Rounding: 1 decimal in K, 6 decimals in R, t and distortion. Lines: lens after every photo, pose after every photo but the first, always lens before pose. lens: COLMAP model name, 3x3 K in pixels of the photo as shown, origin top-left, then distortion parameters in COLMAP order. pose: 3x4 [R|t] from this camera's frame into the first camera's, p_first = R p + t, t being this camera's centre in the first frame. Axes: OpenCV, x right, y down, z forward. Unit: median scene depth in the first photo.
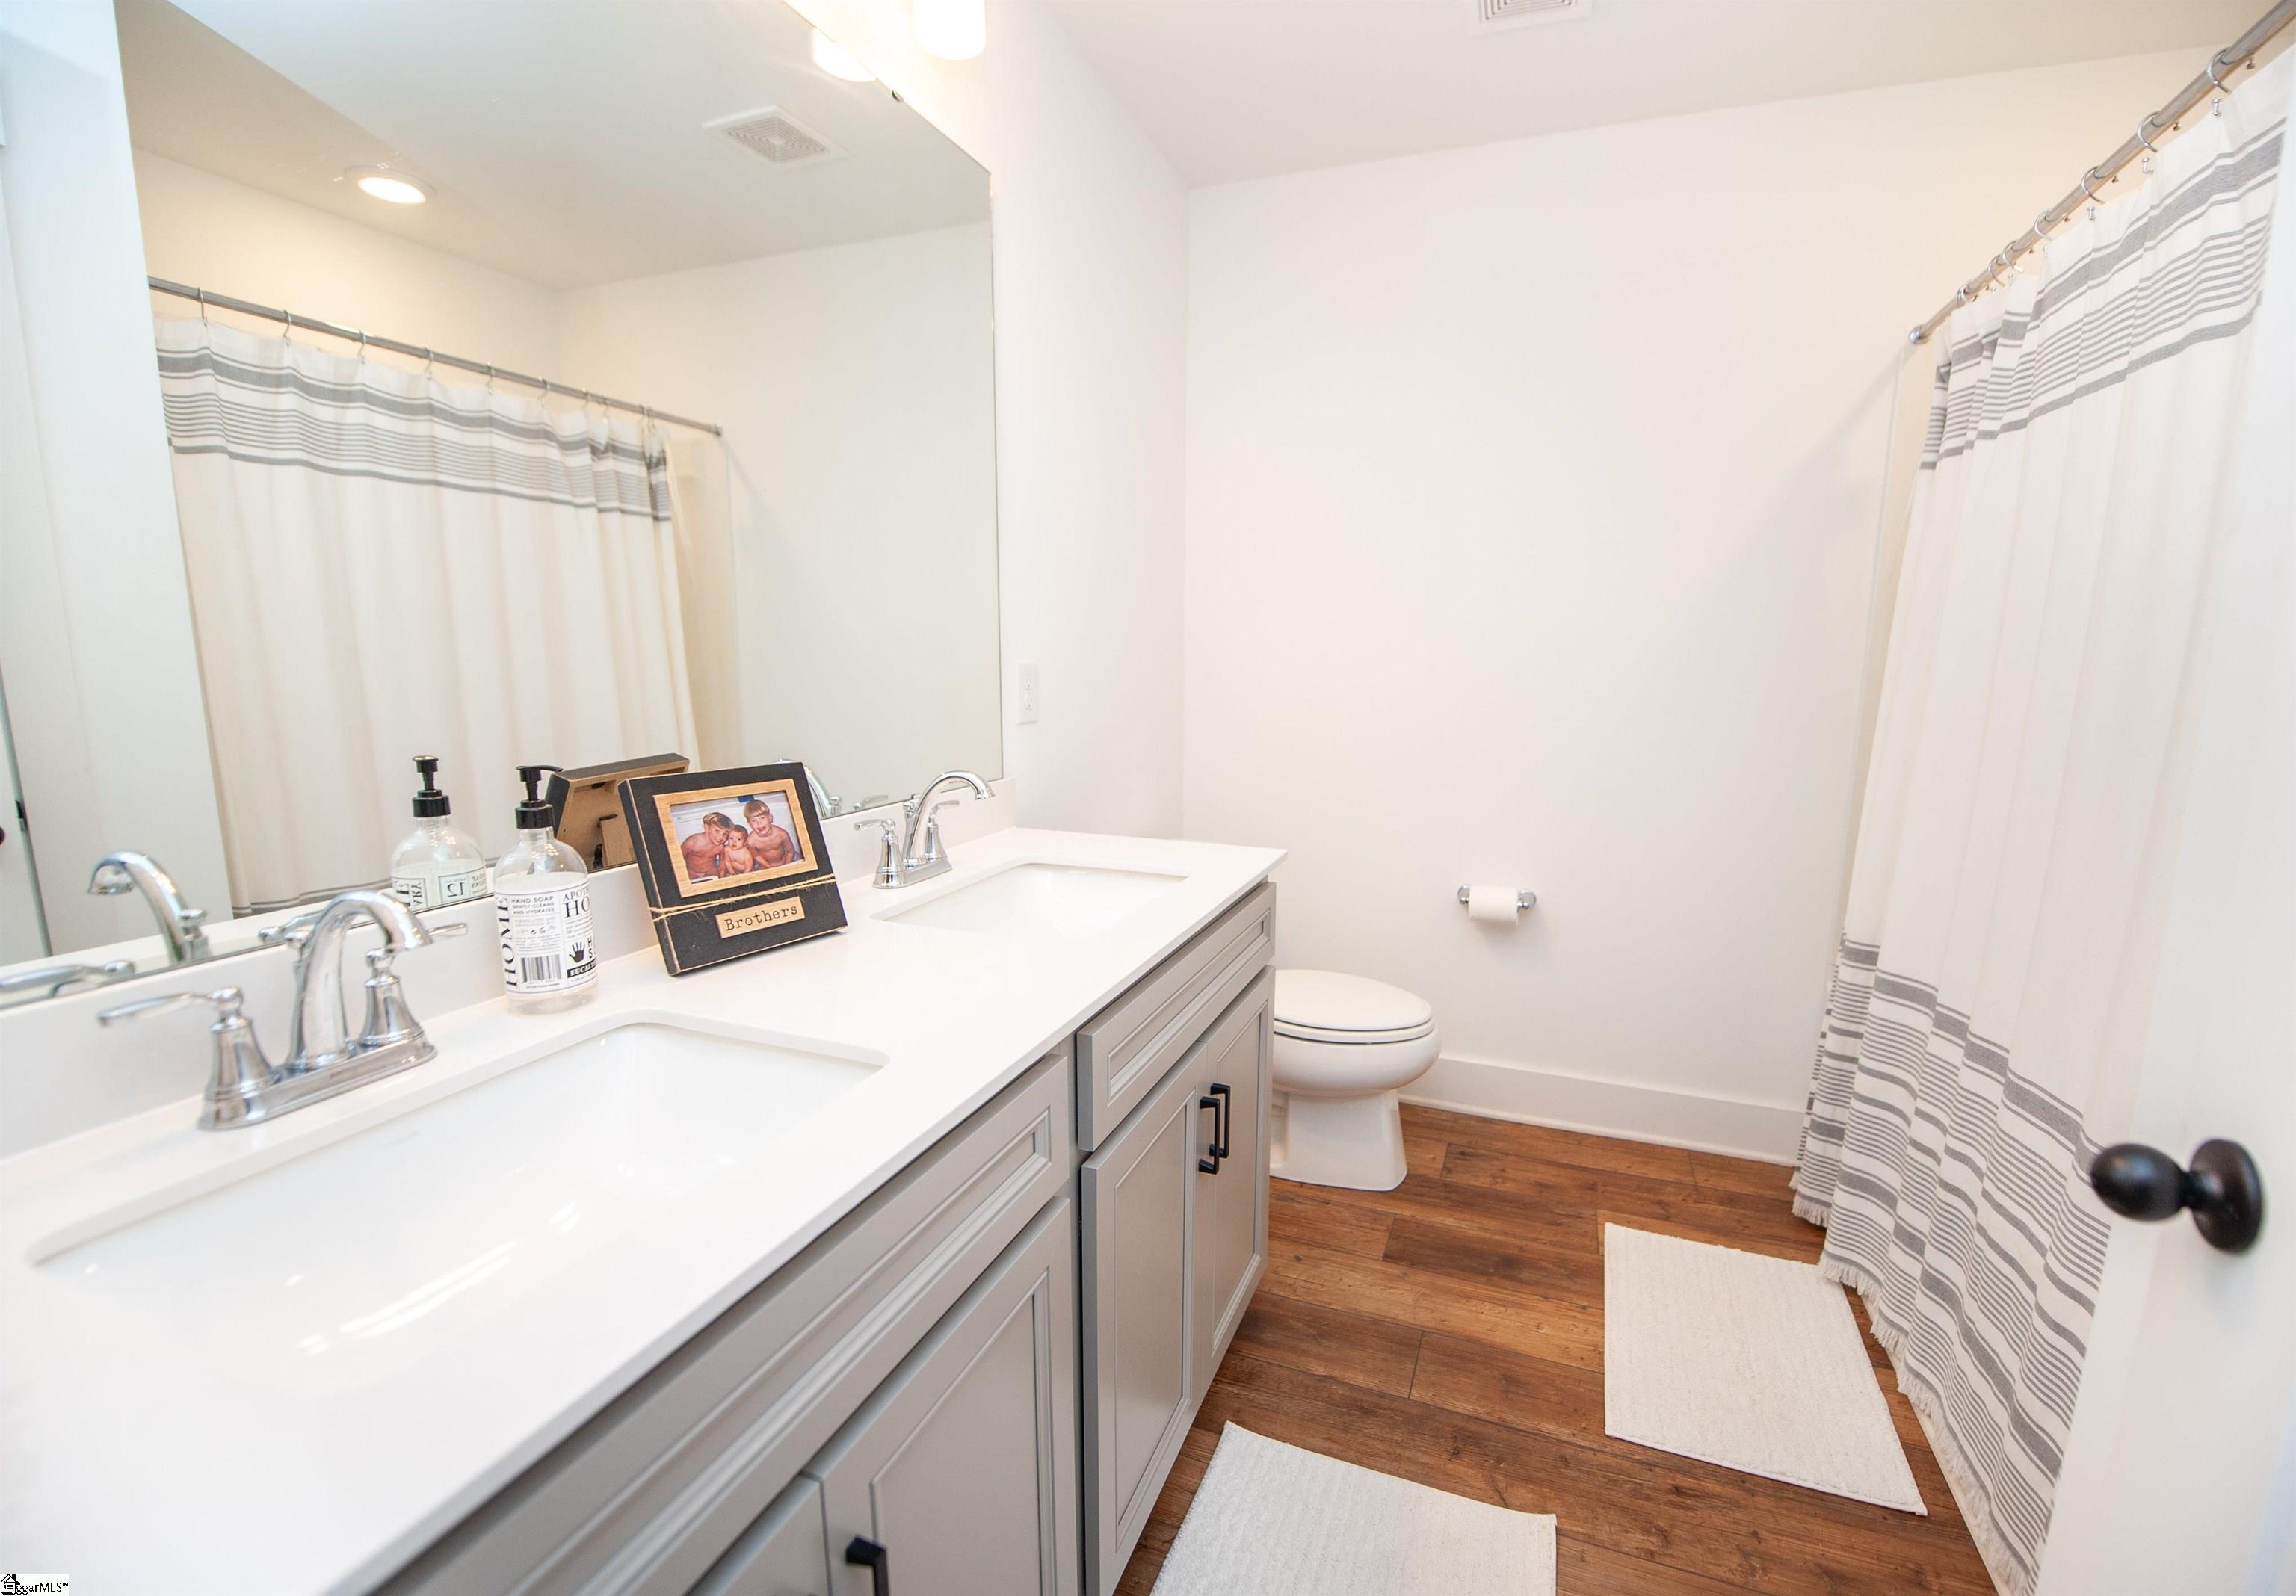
lens RADIAL K [[917.6, 0, 1206.7], [0, 917.6, 761.4], [0, 0, 1]] dist [-0.002543, -0.010143]
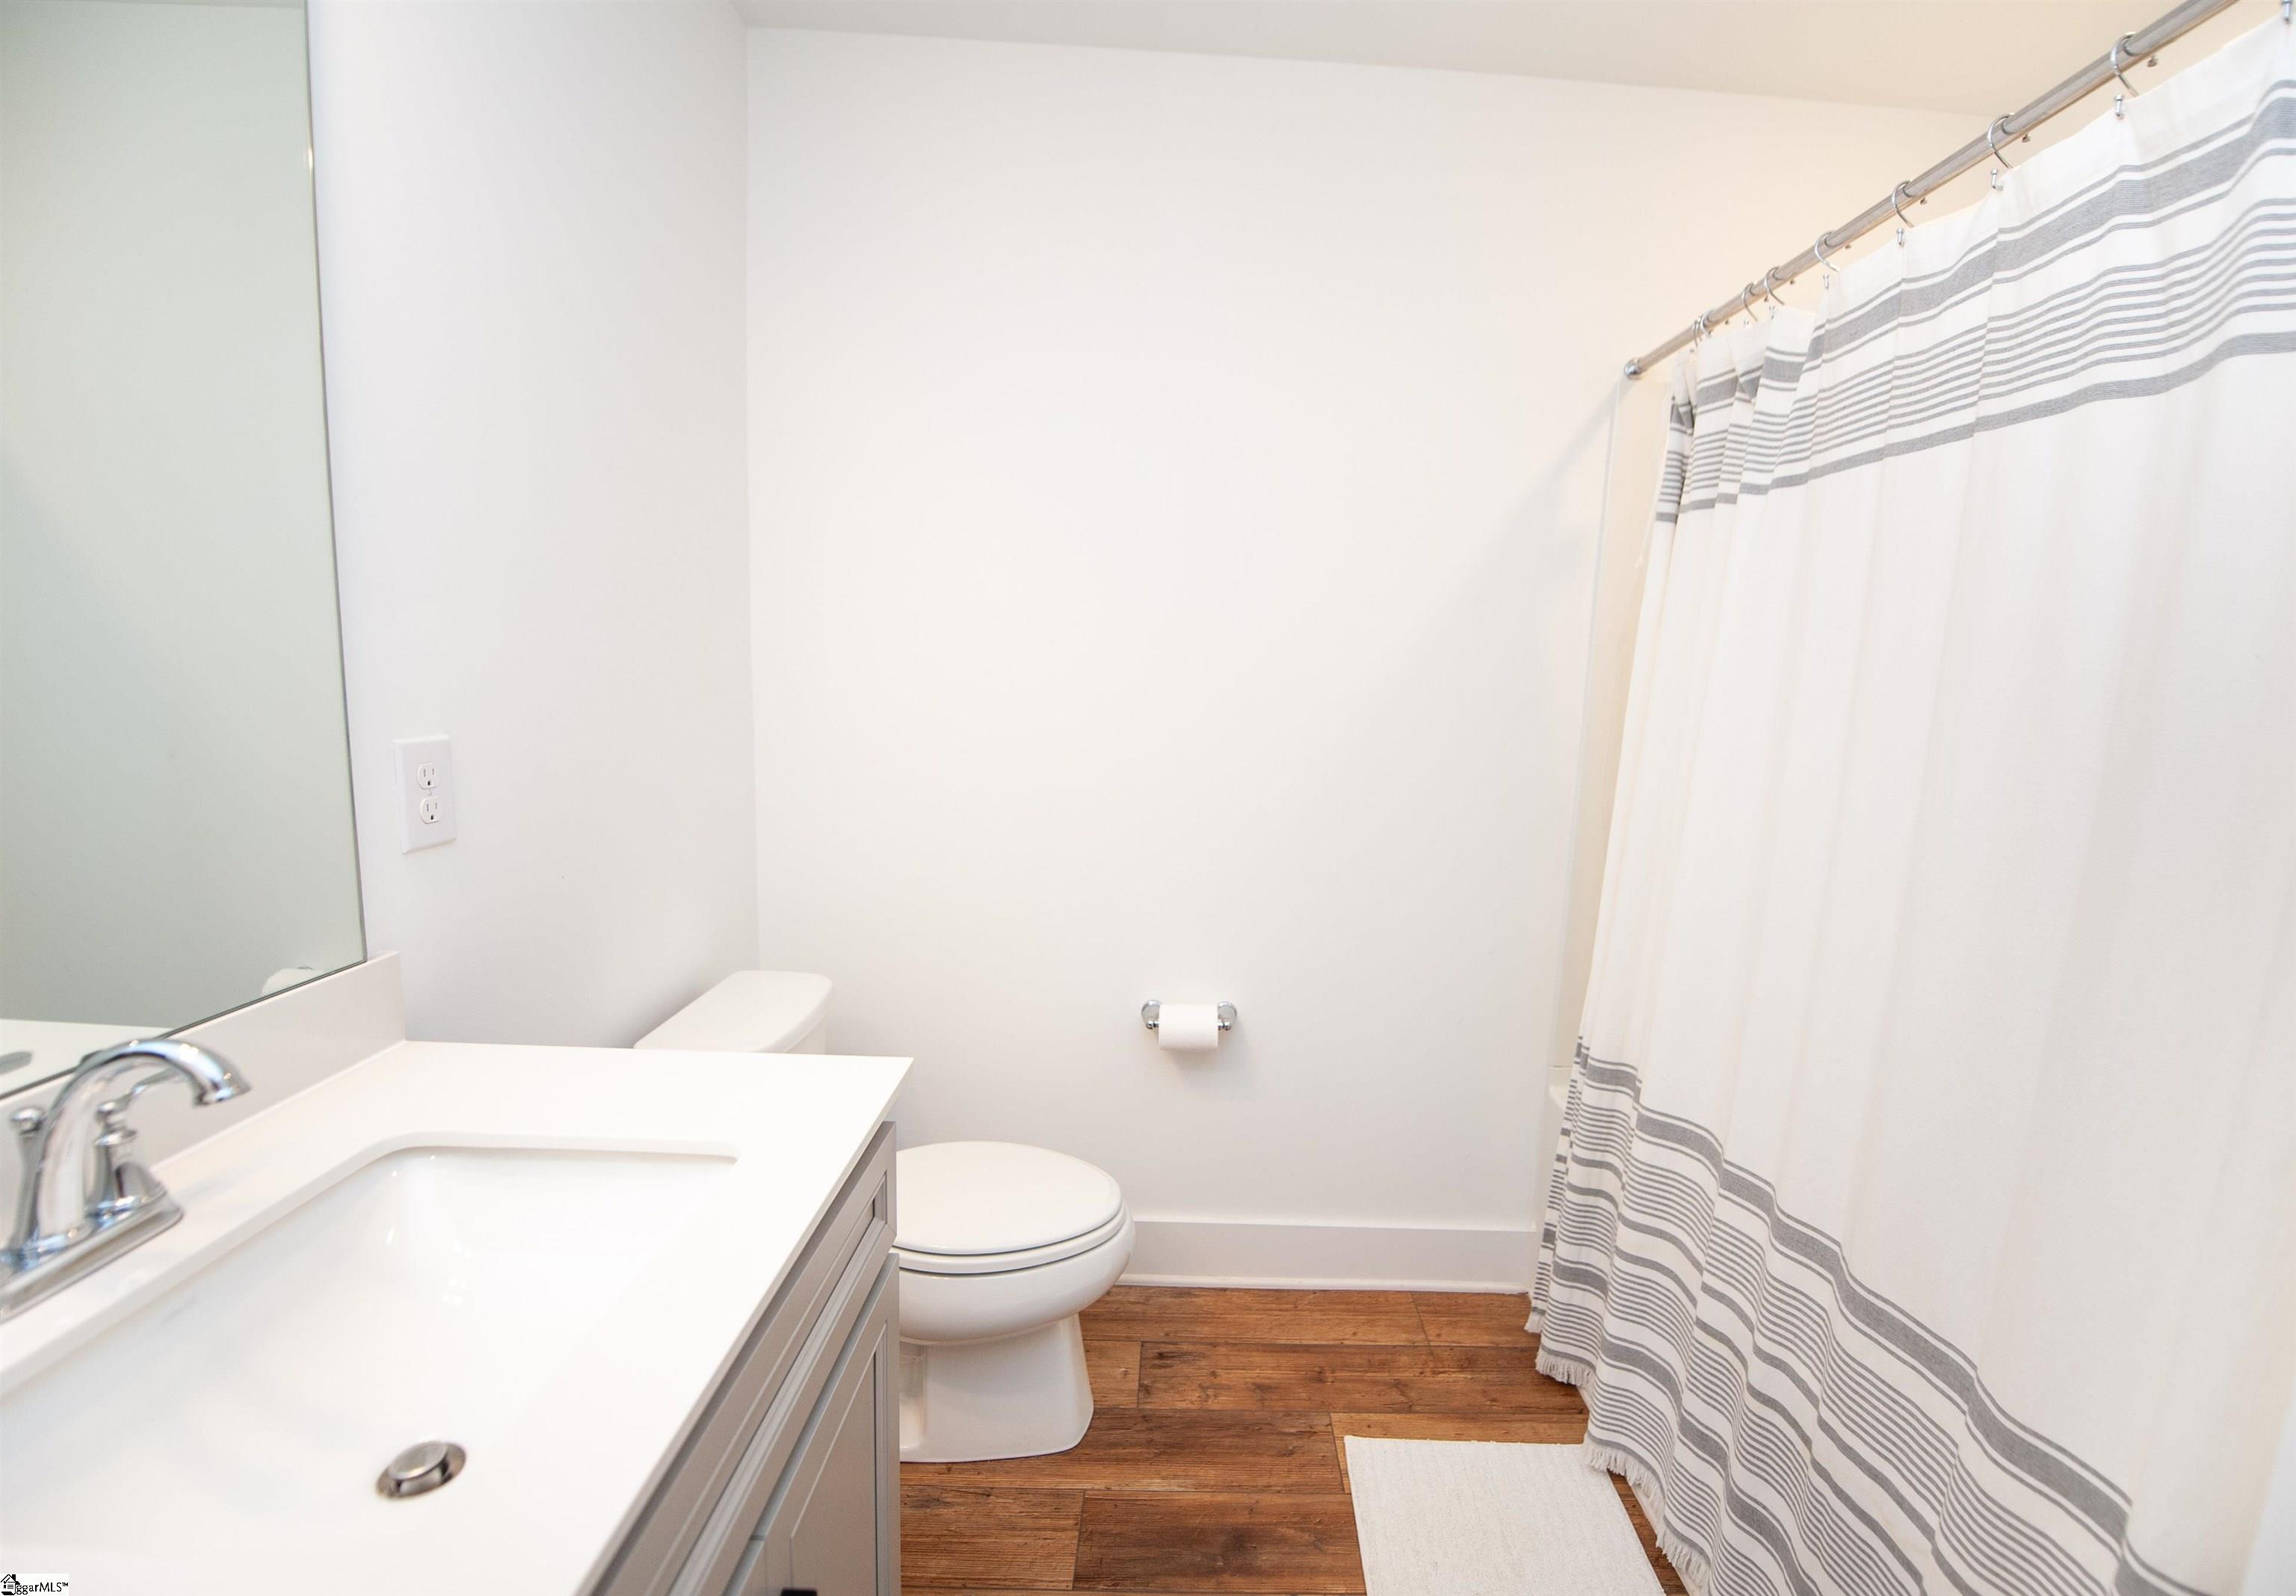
lens RADIAL K [[917.6, 0, 1206.7], [0, 917.6, 761.4], [0, 0, 1]] dist [-0.002543, -0.010143]
pose [[0.921105, -0.023998, 0.388573, 0.033928], [0.021486, 0.999711, 0.010810, -0.107420], [-0.388720, -0.001608, 0.921355, 0.353994]]
